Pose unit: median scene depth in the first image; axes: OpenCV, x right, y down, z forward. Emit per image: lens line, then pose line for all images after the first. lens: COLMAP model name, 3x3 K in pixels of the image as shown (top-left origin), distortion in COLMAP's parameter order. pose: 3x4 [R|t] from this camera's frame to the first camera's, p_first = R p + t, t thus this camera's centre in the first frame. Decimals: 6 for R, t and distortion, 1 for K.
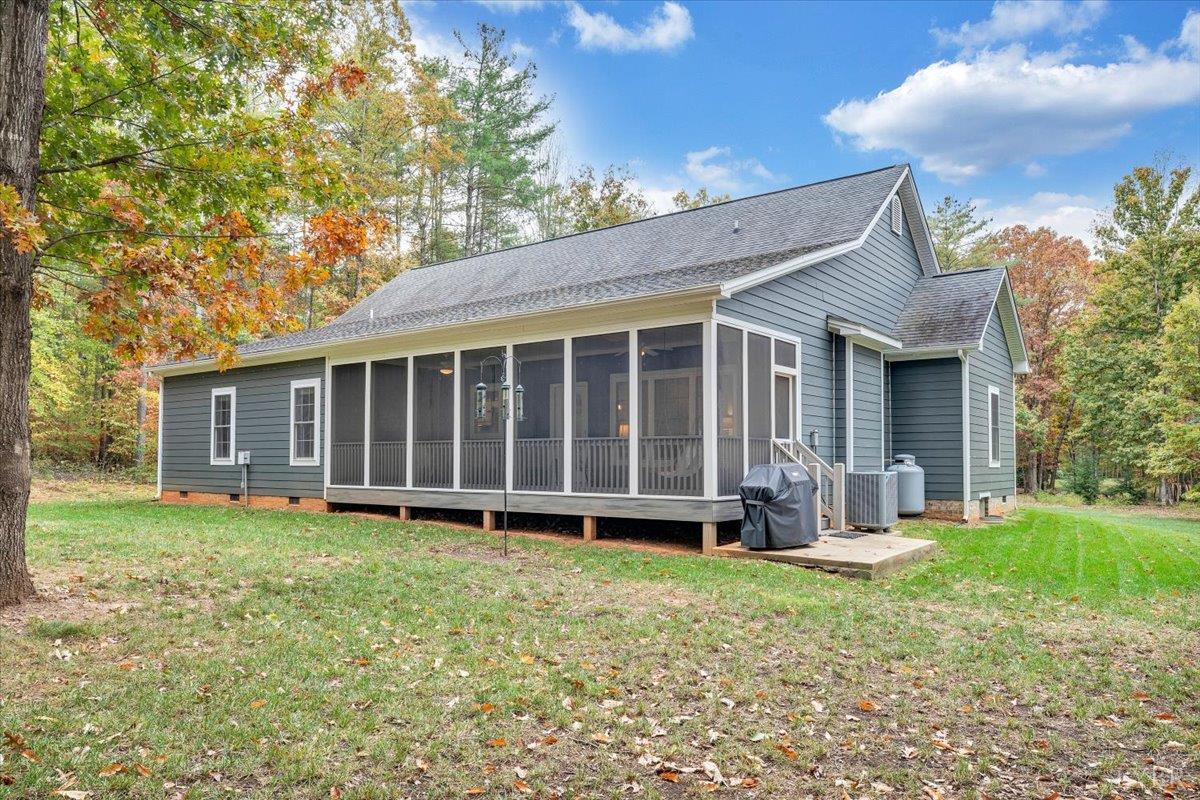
lens RADIAL K [[791.6, 0, 602.3], [0, 791.6, 430.9], [0, 0, 1]] dist [0.004819, -0.001612]
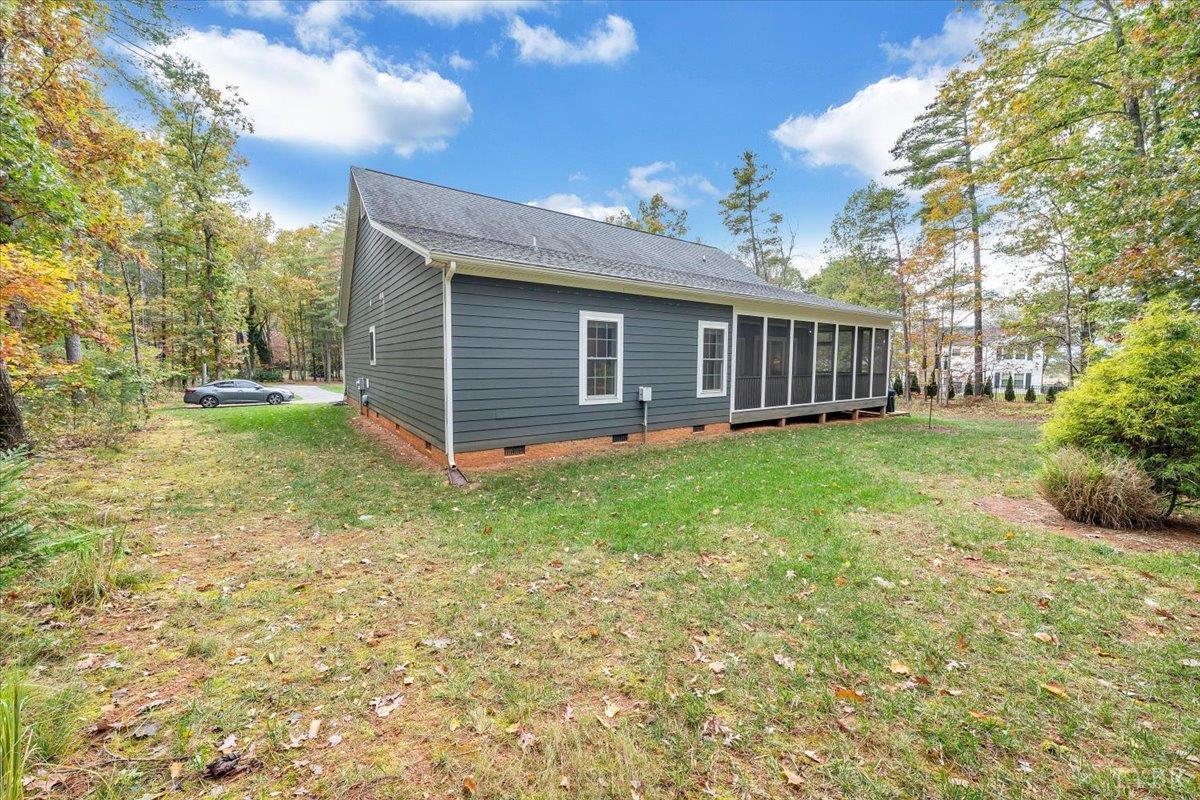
lens RADIAL K [[450.4, 0, 600.0], [0, 450.4, 400.0], [0, 0, 1]] dist [-0.000212, 0.000050]
pose [[0.301832, -0.078212, 0.950147, -1.062075], [-0.033830, 0.995123, 0.092661, -0.007099], [-0.952761, -0.060112, 0.297714, 0.967117]]
